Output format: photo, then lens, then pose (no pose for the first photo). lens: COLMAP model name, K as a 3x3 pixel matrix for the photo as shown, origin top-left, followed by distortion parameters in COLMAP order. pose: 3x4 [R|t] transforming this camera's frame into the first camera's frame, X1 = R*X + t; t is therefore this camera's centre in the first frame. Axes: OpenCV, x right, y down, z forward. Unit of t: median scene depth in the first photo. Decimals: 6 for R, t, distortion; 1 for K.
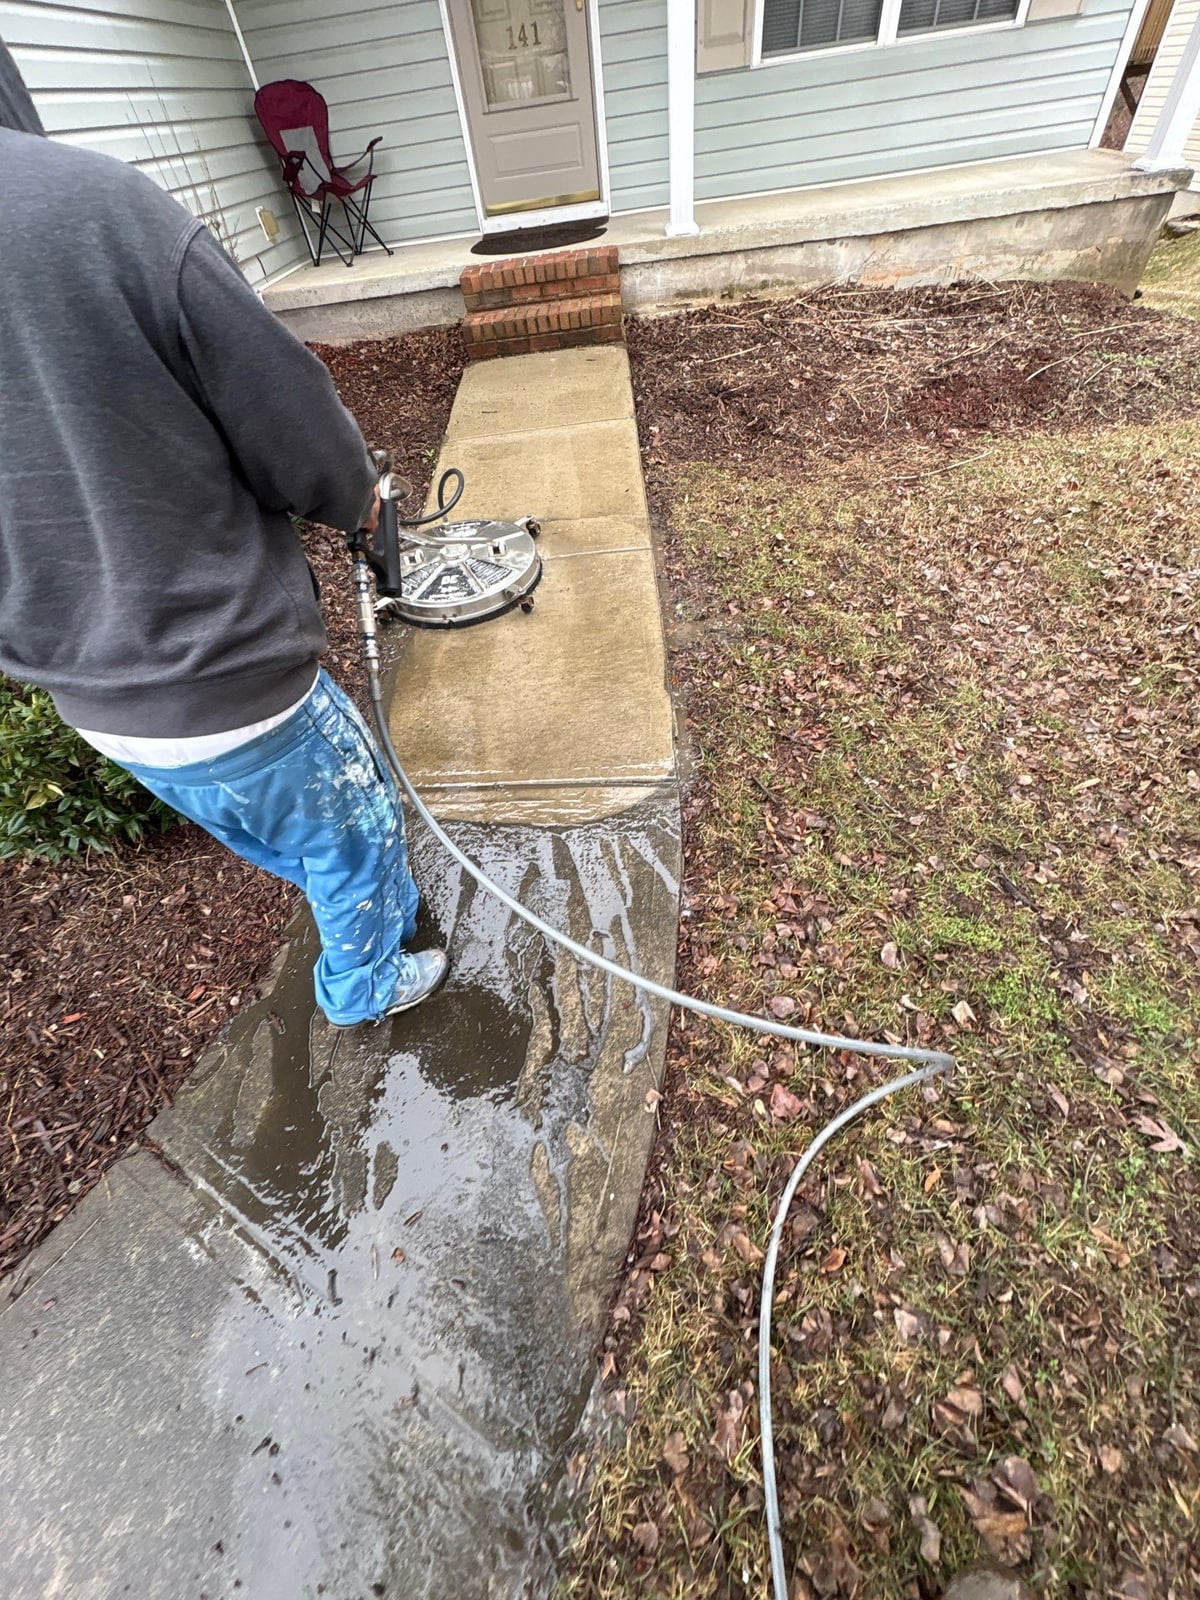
lens RADIAL K [[635.3, 0, 595.2], [0, 635.3, 801.9], [0, 0, 1]] dist [-0.001647, 0.000512]
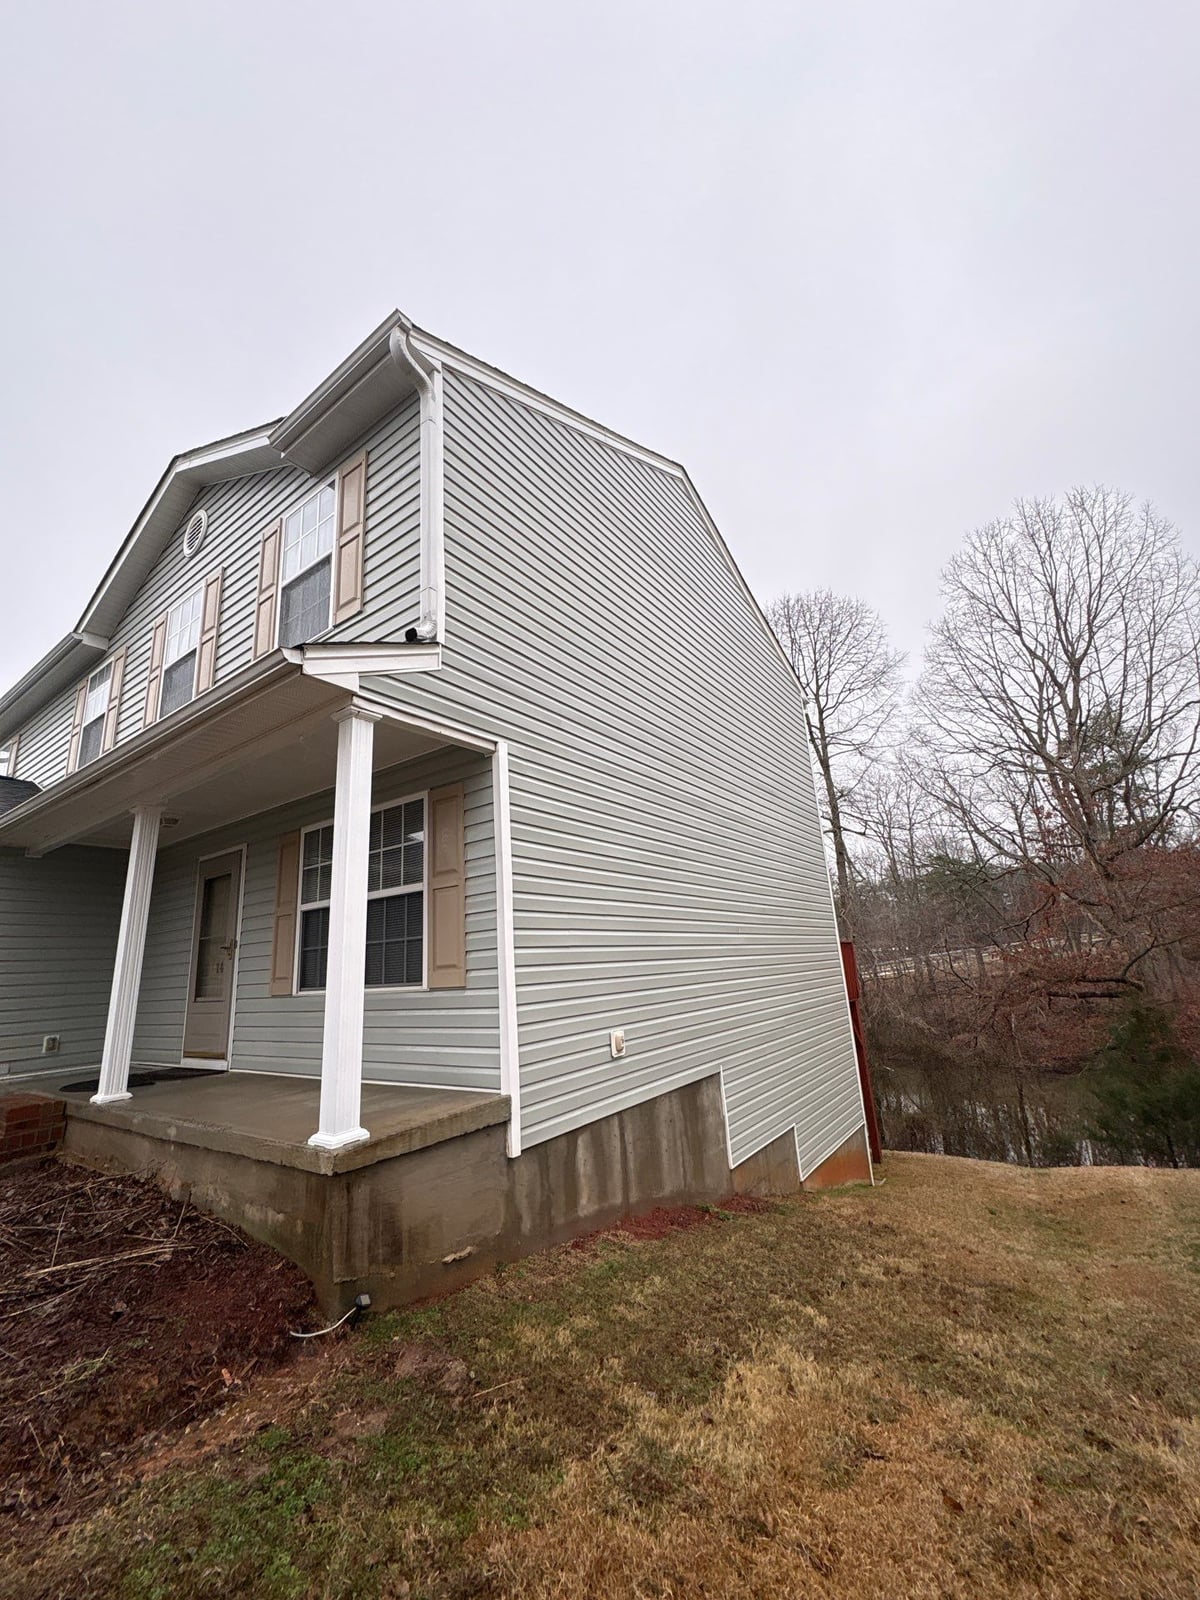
lens RADIAL K [[635.3, 0, 595.0], [0, 635.3, 801.3], [0, 0, 1]] dist [-0.001647, 0.000512]
pose [[0.813395, -0.090613, -0.574610, 1.543369], [-0.451367, 0.524807, -0.721697, -0.742077], [0.366955, 0.846385, 0.385975, 0.418193]]
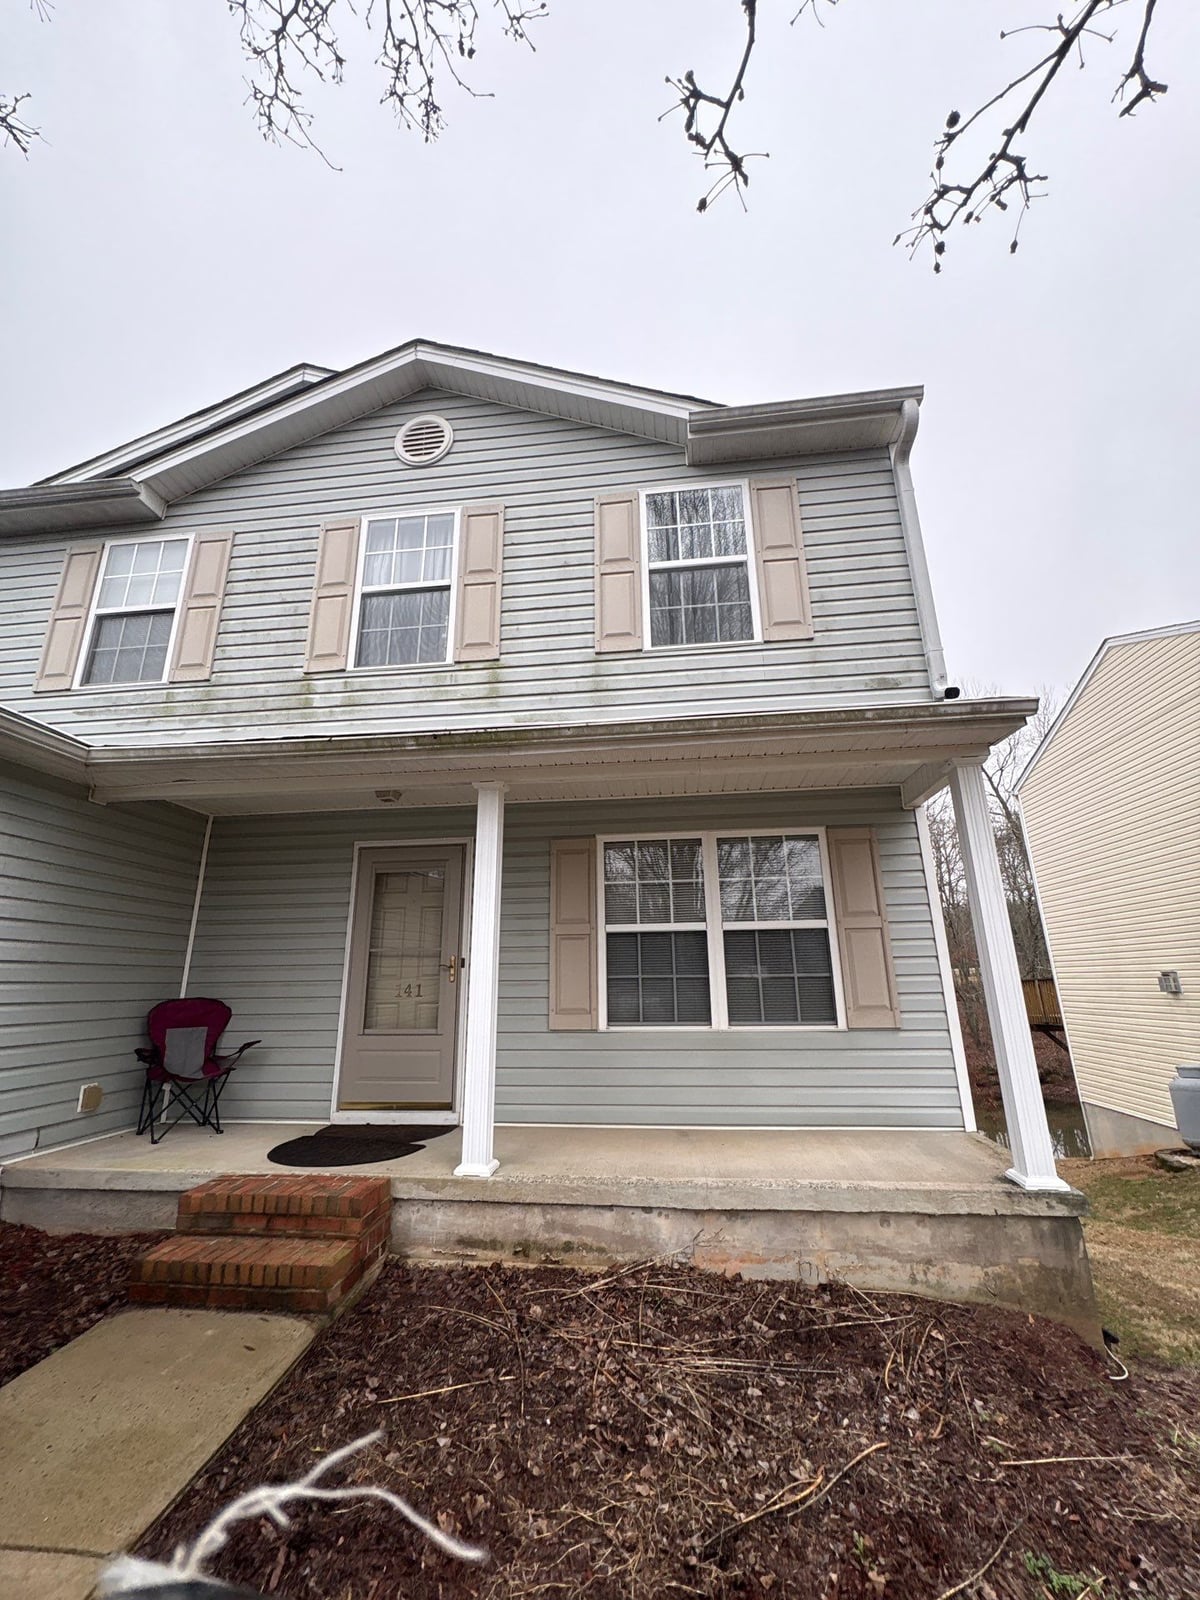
lens RADIAL K [[635.3, 0, 600.0], [0, 635.3, 803.6], [0, 0, 1]] dist [-0.001647, 0.000512]
pose [[0.988870, 0.056888, -0.137475, 0.385876], [-0.148452, 0.438716, -0.886279, -0.378675], [0.009894, 0.896823, 0.442278, 0.178654]]
